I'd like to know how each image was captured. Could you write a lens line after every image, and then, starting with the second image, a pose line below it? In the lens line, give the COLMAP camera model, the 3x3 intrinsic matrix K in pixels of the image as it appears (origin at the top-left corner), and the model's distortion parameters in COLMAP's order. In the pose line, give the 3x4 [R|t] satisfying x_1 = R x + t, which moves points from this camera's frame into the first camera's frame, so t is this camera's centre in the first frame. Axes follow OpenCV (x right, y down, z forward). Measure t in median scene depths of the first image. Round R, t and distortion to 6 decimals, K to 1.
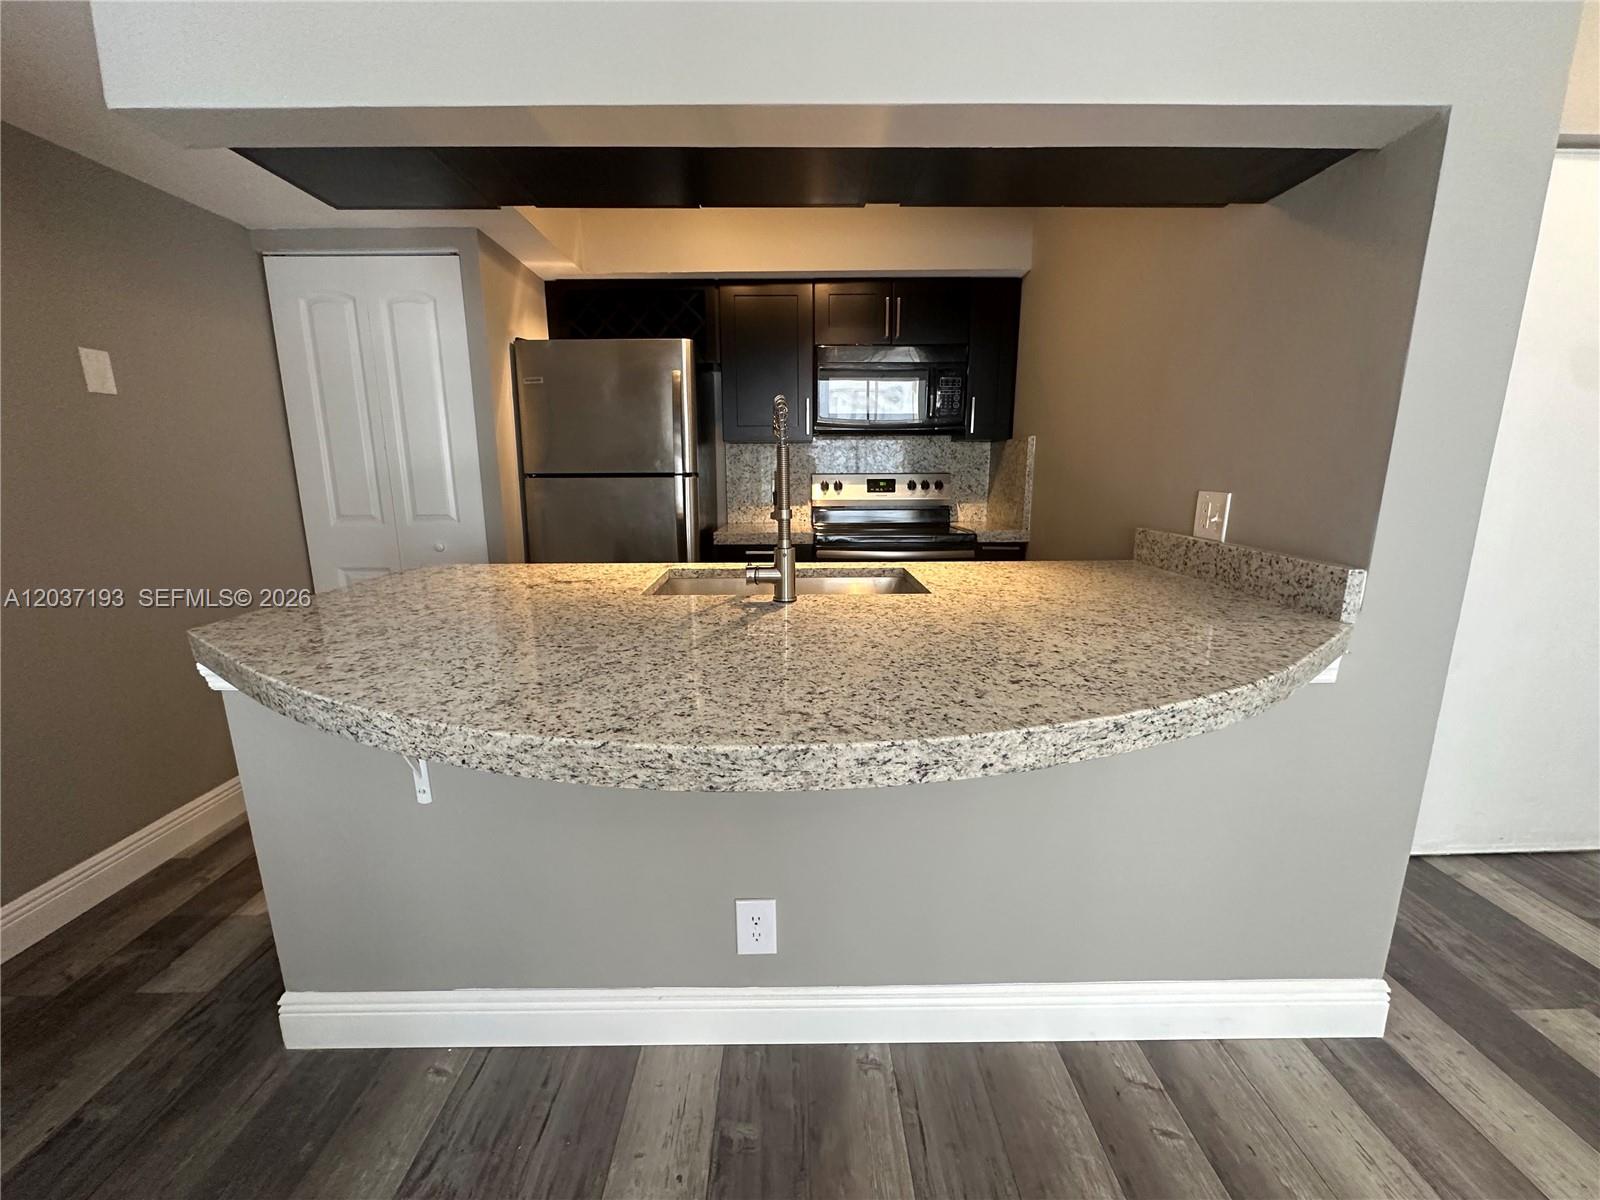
lens RADIAL K [[642.3, 0, 797.7], [0, 642.3, 601.9], [0, 0, 1]] dist [-0.007580, 0.001923]
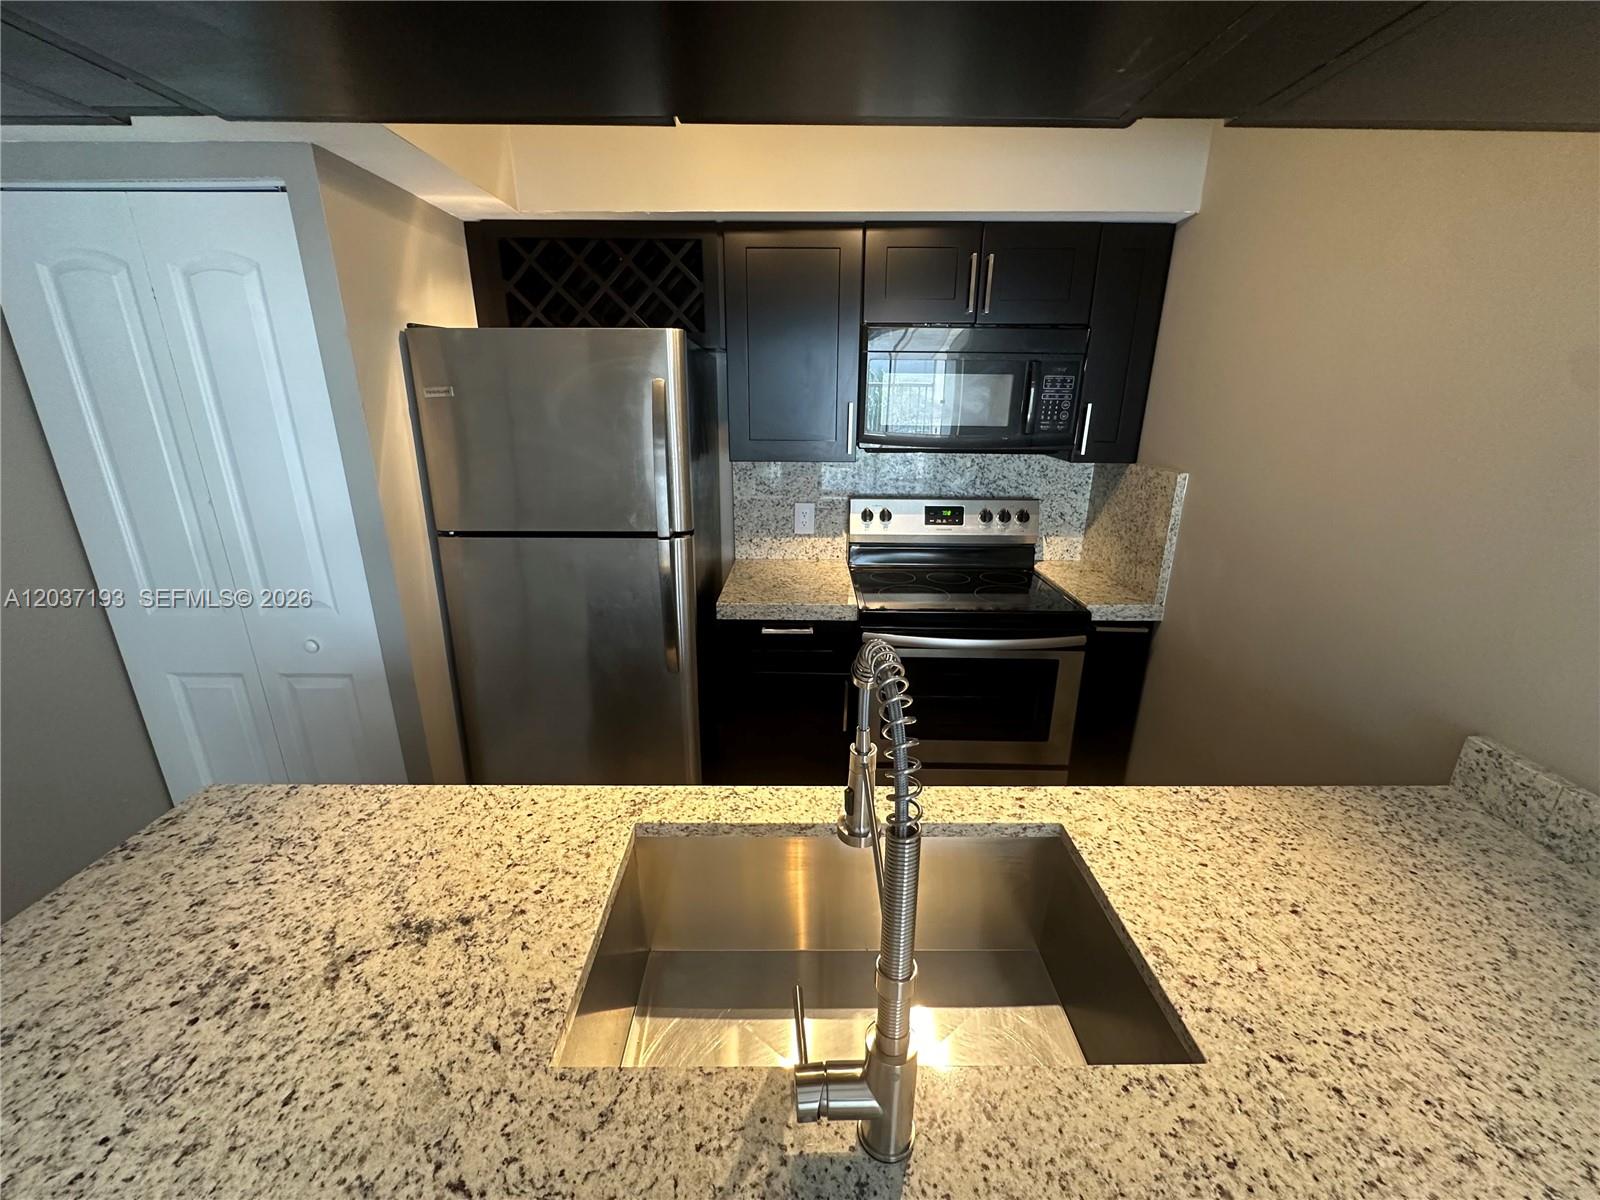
lens RADIAL K [[642.3, 0, 797.7], [0, 642.3, 601.9], [0, 0, 1]] dist [-0.007580, 0.001923]
pose [[0.999908, 0.012612, -0.004962, -0.037263], [-0.011970, 0.993514, 0.113077, -0.186133], [0.006355, -0.113008, 0.993574, 0.292159]]
